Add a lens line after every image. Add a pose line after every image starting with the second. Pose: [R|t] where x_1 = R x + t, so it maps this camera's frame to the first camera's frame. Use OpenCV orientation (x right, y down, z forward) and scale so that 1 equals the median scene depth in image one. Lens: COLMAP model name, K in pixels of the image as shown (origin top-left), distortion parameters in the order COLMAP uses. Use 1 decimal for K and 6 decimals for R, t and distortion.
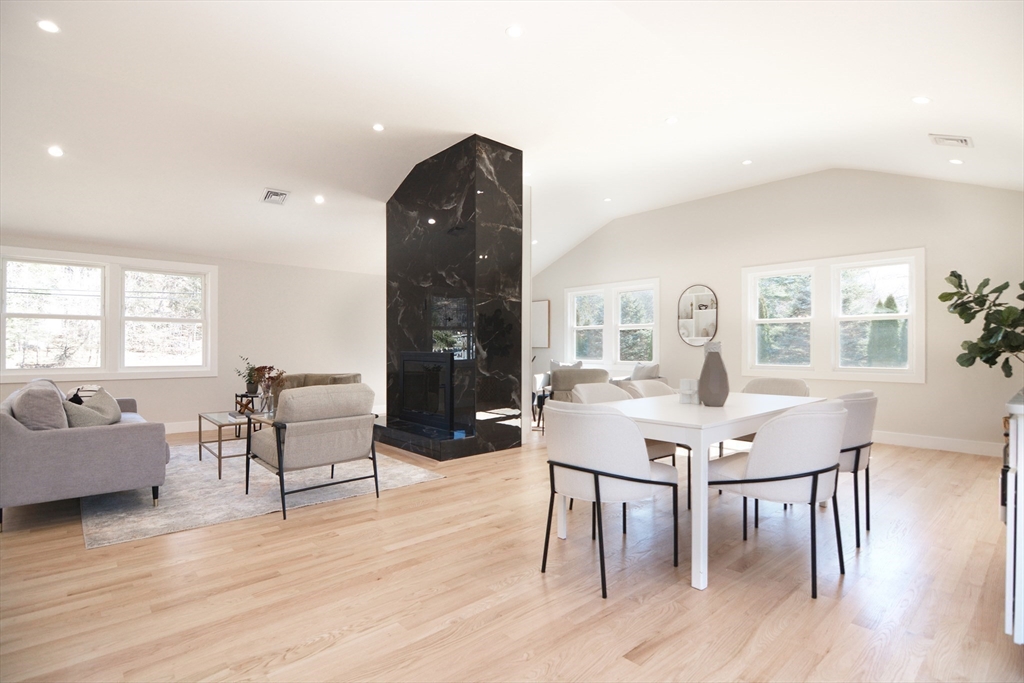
lens RADIAL K [[498.4, 0, 513.4], [0, 498.4, 347.7], [0, 0, 1]] dist [-0.008213, -0.008239]
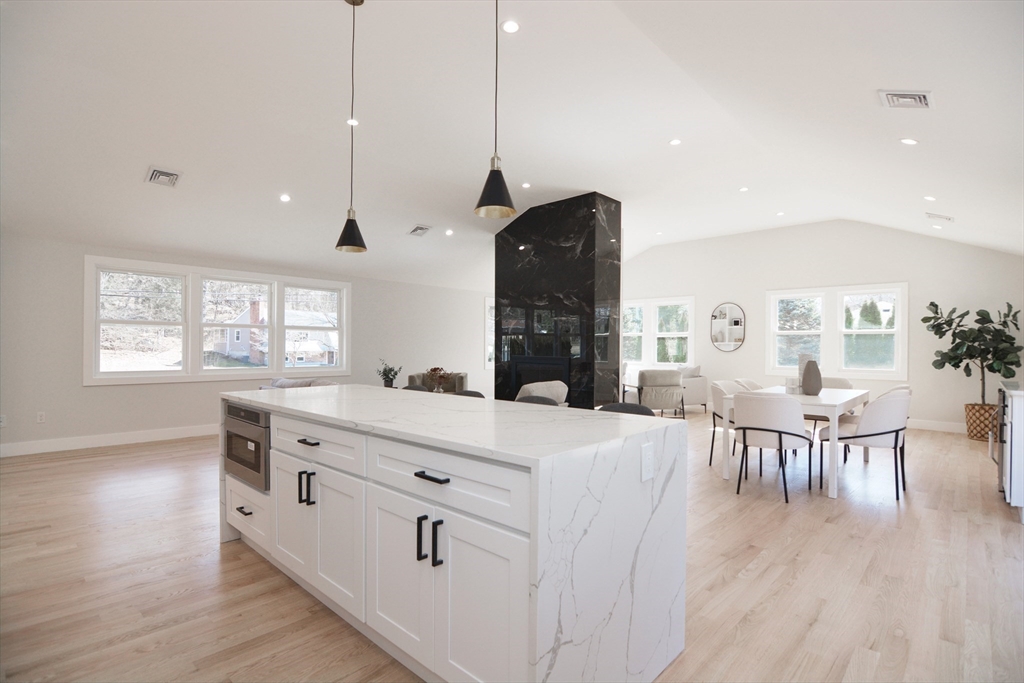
lens RADIAL K [[498.4, 0, 515.7], [0, 498.4, 337.9], [0, 0, 1]] dist [-0.008213, -0.008239]
pose [[0.996047, 0.007889, 0.088472, -0.391348], [-0.006449, 0.999842, -0.016552, -0.019112], [-0.088589, 0.015916, 0.995941, -0.282418]]
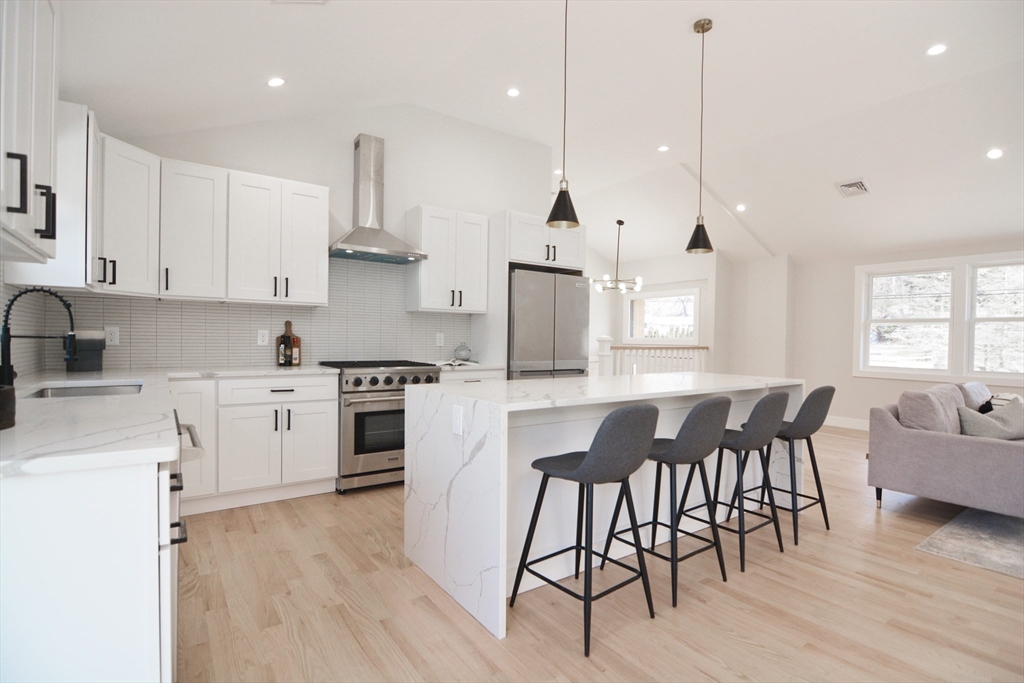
lens RADIAL K [[498.4, 0, 515.1], [0, 498.4, 341.7], [0, 0, 1]] dist [-0.008213, -0.008239]
pose [[-0.113566, 0.004287, -0.993521, 0.133155], [-0.014197, 0.999882, 0.005937, -0.011567], [0.993429, 0.014780, -0.113492, 0.137991]]
